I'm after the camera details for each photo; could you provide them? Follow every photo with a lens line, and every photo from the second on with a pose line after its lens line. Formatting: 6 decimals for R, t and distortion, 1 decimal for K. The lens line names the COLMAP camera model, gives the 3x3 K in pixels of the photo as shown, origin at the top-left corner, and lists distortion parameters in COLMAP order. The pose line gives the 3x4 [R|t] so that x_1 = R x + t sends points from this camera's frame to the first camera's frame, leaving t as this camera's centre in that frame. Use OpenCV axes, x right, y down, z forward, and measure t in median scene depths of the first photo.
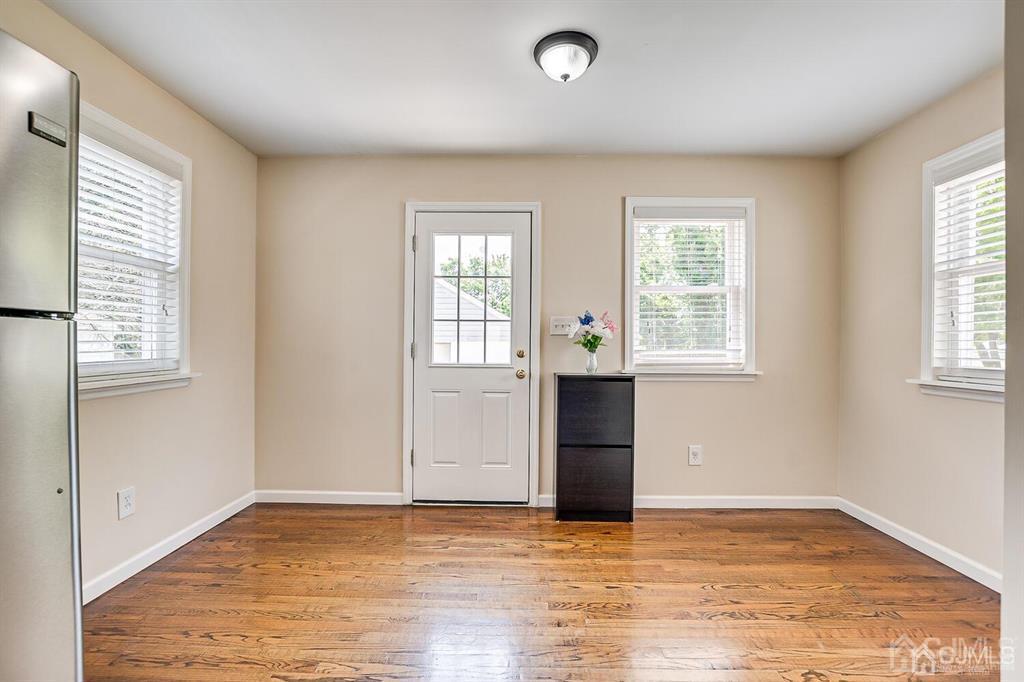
lens RADIAL K [[451.6, 0, 510.0], [0, 451.6, 347.3], [0, 0, 1]] dist [-0.019228, 0.001242]
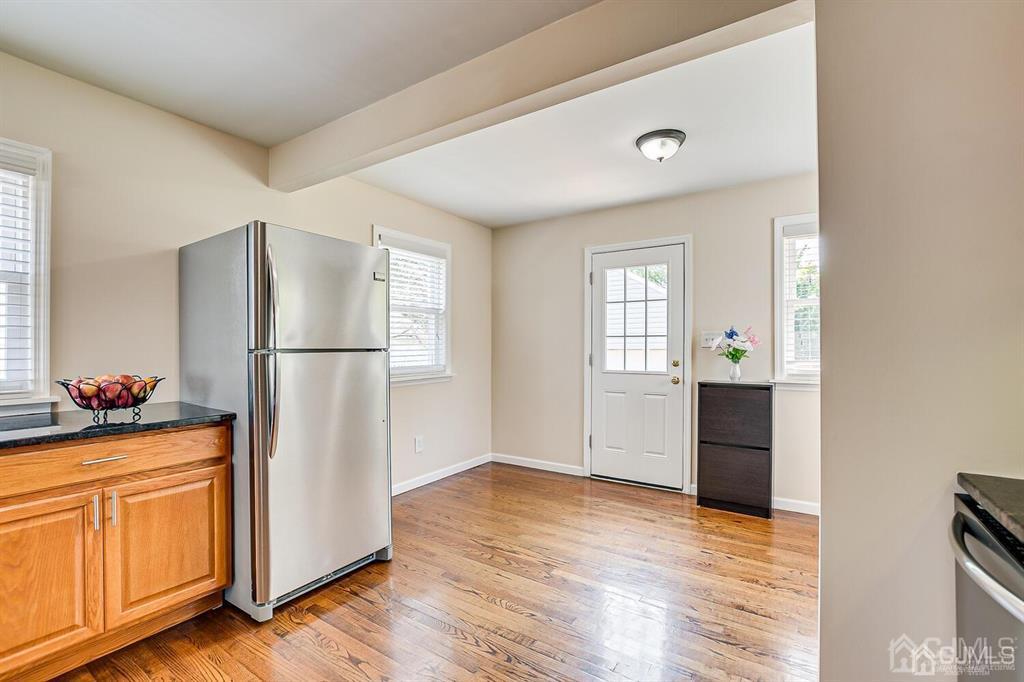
lens RADIAL K [[451.6, 0, 510.0], [0, 451.6, 347.3], [0, 0, 1]] dist [-0.019228, 0.001242]
pose [[0.842983, -0.007103, -0.537893, 0.325447], [0.003844, 0.999967, -0.007180, -0.023233], [0.537927, 0.003985, 0.842982, -0.259678]]
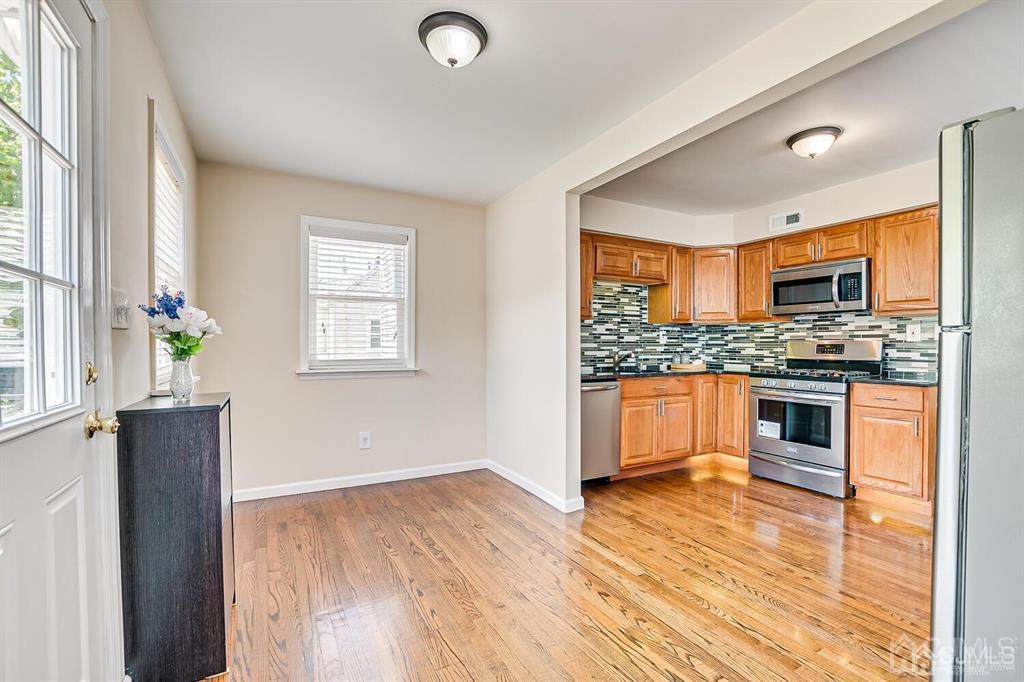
lens RADIAL K [[451.6, 0, 510.0], [0, 451.6, 347.3], [0, 0, 1]] dist [-0.019228, 0.001242]
pose [[-0.492460, -0.011000, 0.870266, -0.532403], [0.002566, 0.999897, 0.014090, -0.014236], [-0.870331, 0.009172, -0.492381, 0.961461]]
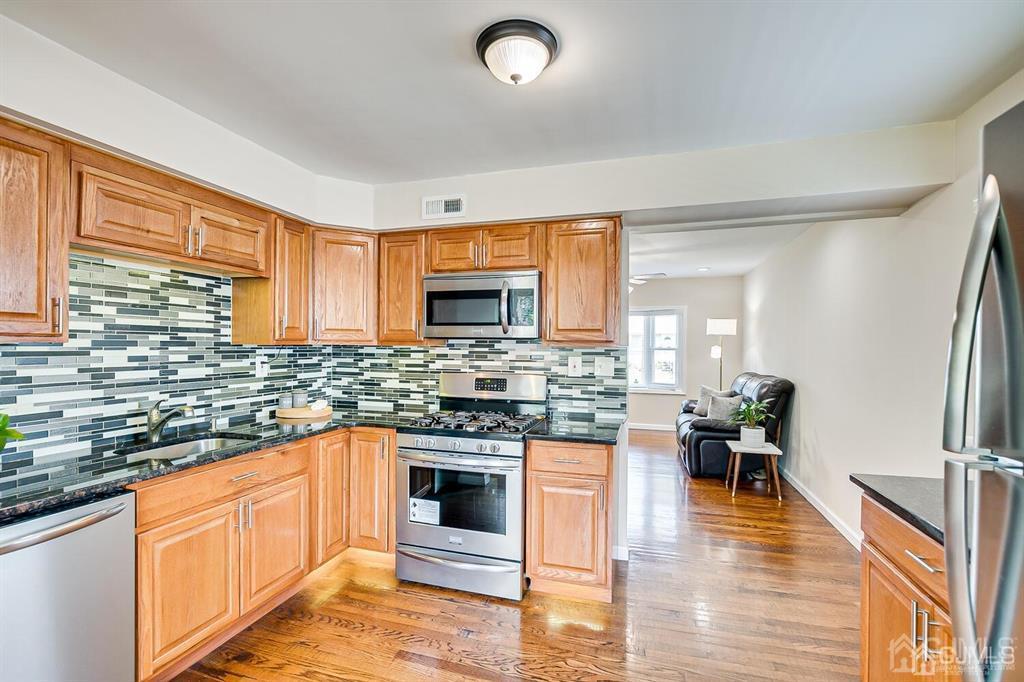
lens RADIAL K [[451.6, 0, 510.0], [0, 451.6, 347.3], [0, 0, 1]] dist [-0.019228, 0.001242]
pose [[-0.961441, -0.014451, 0.274630, -0.159891], [-0.011864, 0.999868, 0.011079, -0.087450], [-0.274754, 0.007394, -0.961486, 0.449857]]
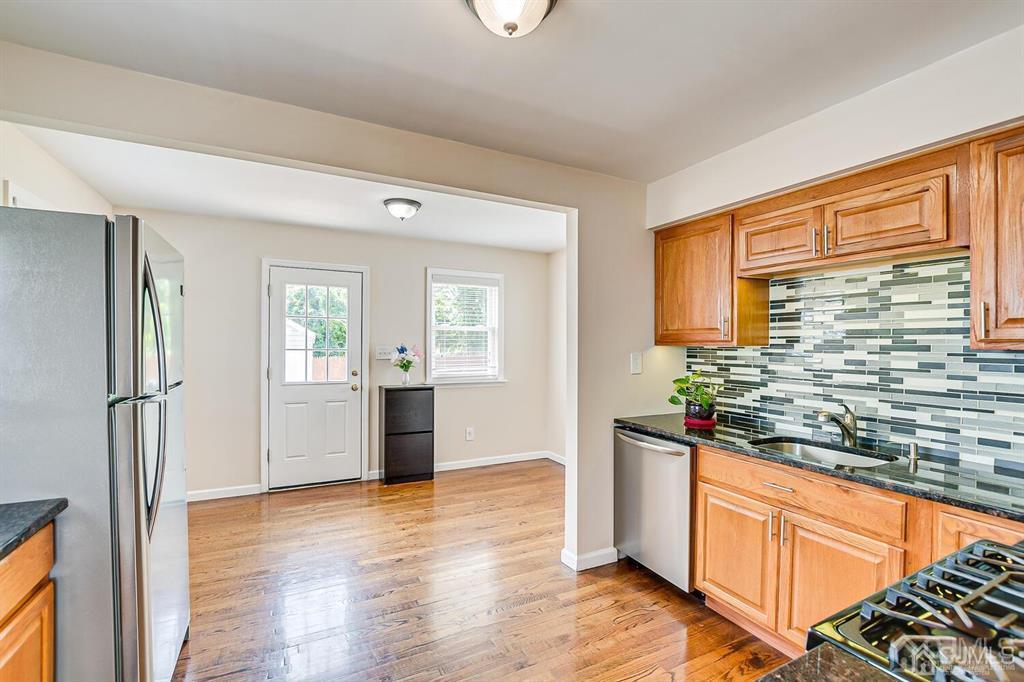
lens RADIAL K [[451.6, 0, 510.0], [0, 451.6, 347.3], [0, 0, 1]] dist [-0.019228, 0.001242]
pose [[0.881360, -0.003616, 0.472431, -0.234282], [0.000246, 0.999974, 0.007194, -0.084132], [-0.472445, -0.006224, 0.881338, -0.511502]]
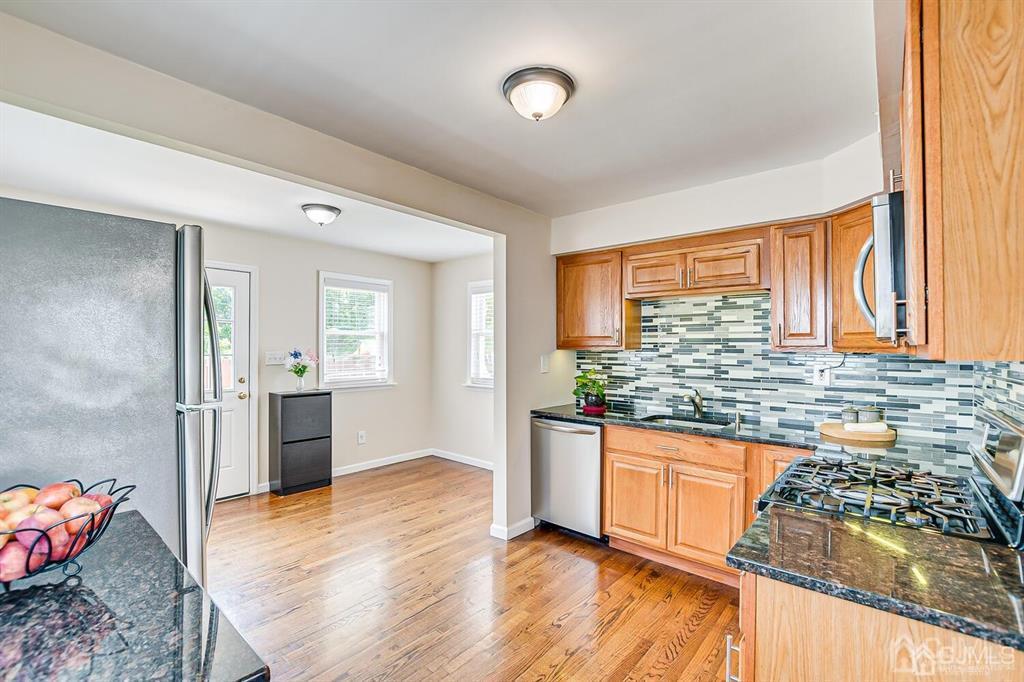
lens RADIAL K [[451.6, 0, 510.0], [0, 451.6, 347.3], [0, 0, 1]] dist [-0.019228, 0.001242]
pose [[0.639538, -0.003172, 0.768753, -0.526595], [0.002636, 0.999995, 0.001933, -0.089916], [-0.768755, 0.000791, 0.639543, -0.471881]]
